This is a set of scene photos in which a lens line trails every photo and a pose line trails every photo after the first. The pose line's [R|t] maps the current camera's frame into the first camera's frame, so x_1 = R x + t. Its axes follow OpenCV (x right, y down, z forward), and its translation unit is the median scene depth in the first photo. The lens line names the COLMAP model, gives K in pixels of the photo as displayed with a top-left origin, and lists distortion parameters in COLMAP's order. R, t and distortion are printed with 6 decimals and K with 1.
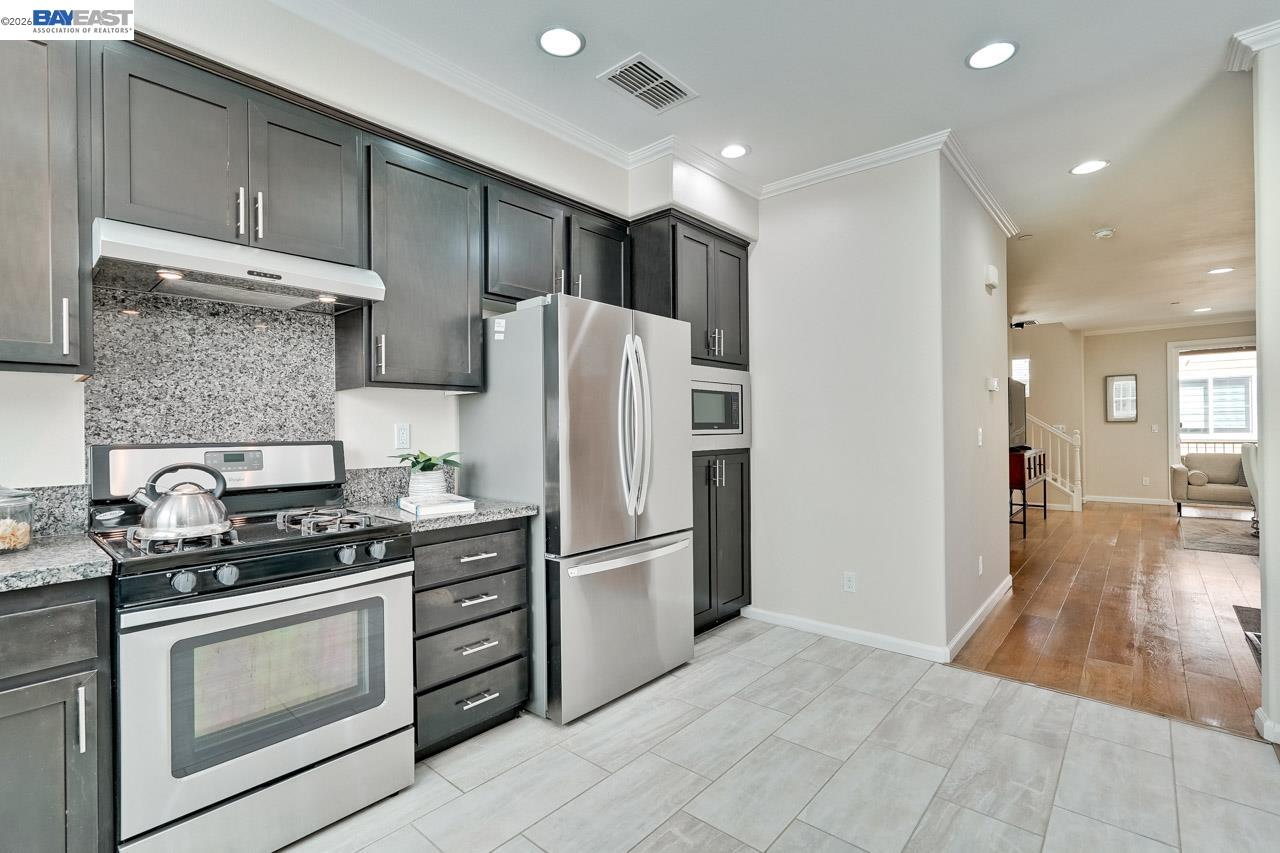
lens RADIAL K [[585.2, 0, 648.2], [0, 585.2, 423.1], [0, 0, 1]] dist [-0.006506, 0.004008]
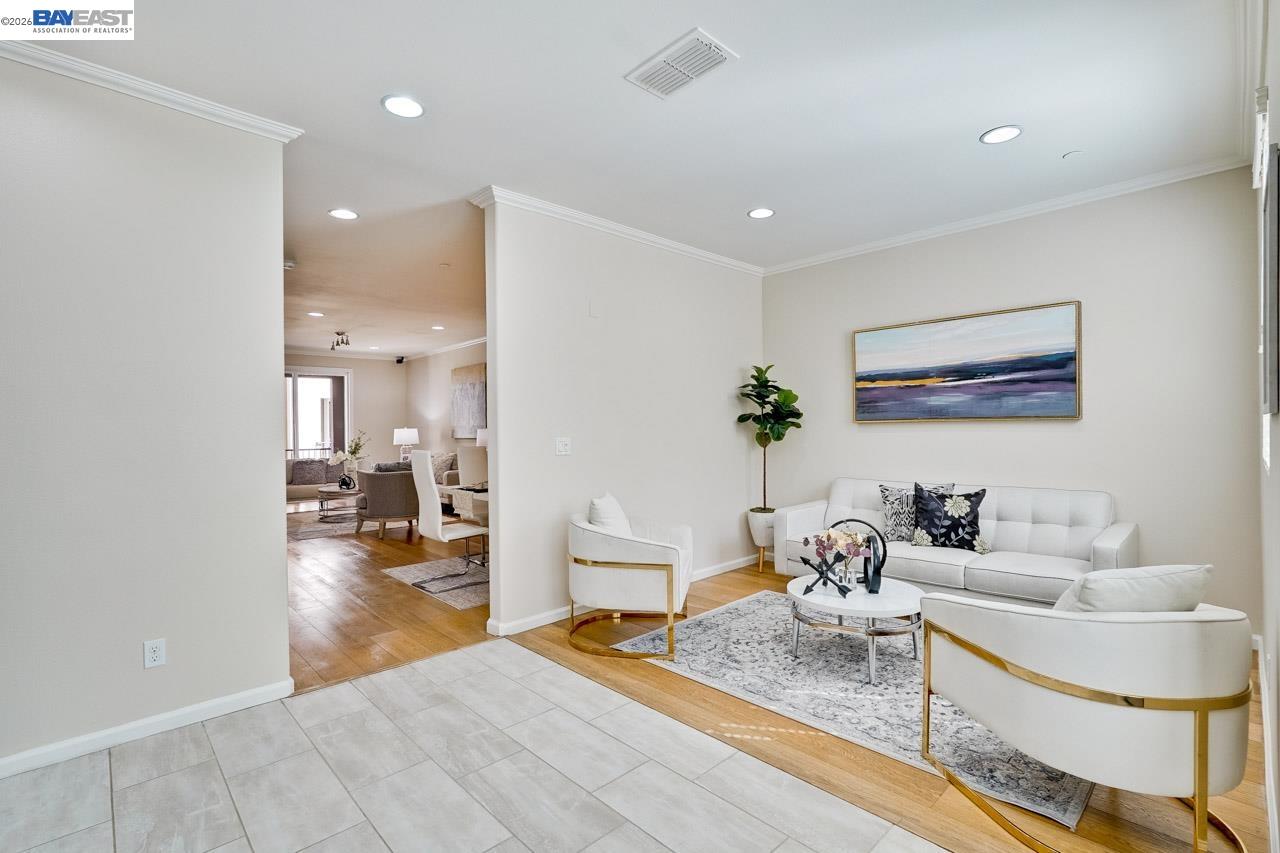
lens RADIAL K [[585.2, 0, 626.4], [0, 585.2, 427.0], [0, 0, 1]] dist [-0.006506, 0.004008]
pose [[0.112214, 0.005998, 0.993666, -0.328624], [0.002545, 0.999977, -0.006324, -0.010704], [-0.993681, 0.003238, 0.112196, 0.320783]]
